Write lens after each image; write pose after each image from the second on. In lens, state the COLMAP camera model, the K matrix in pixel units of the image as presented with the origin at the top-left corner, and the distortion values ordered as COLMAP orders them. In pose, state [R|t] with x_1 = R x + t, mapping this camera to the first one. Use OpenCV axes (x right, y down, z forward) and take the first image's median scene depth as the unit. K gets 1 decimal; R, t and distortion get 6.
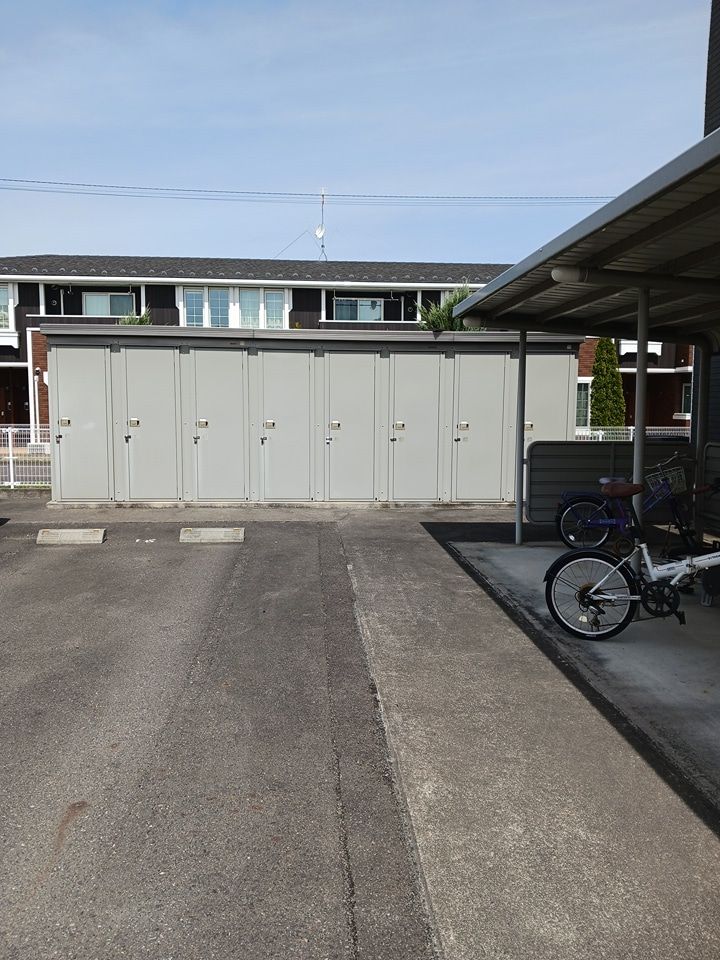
lens RADIAL K [[768.2, 0, 360.7], [0, 768.2, 484.2], [0, 0, 1]] dist [-0.036653, -0.009315]
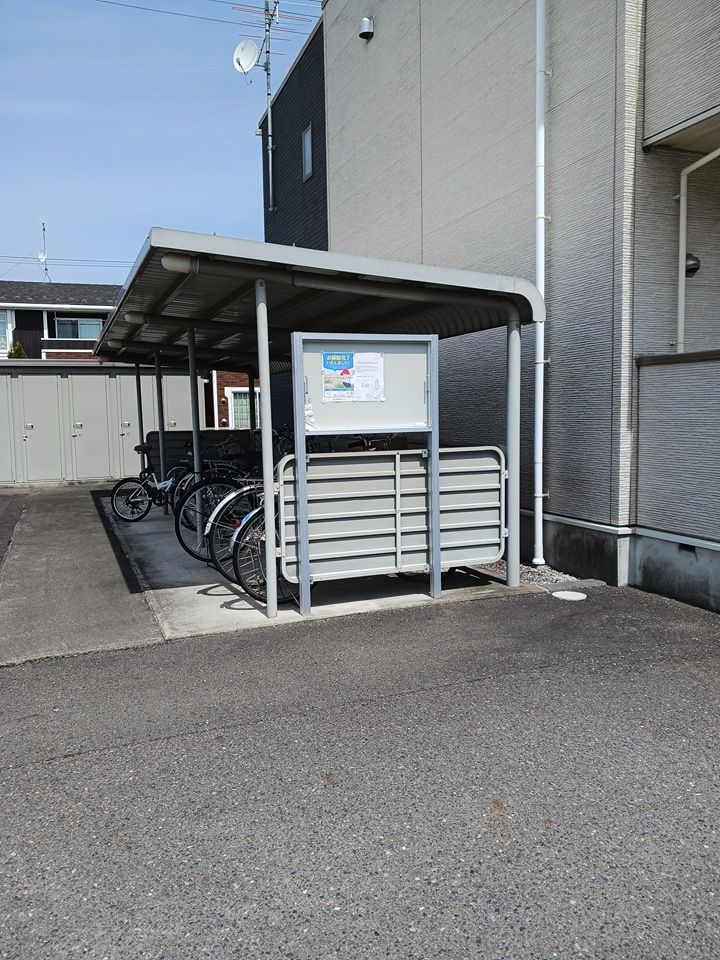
lens RADIAL K [[768.2, 0, 360.9], [0, 768.2, 472.6], [0, 0, 1]] dist [-0.036653, -0.009315]
pose [[0.952508, -0.044481, 0.301248, 0.045786], [0.051887, 0.998515, -0.016624, 0.023111], [-0.300061, 0.031465, 0.953401, -0.189294]]
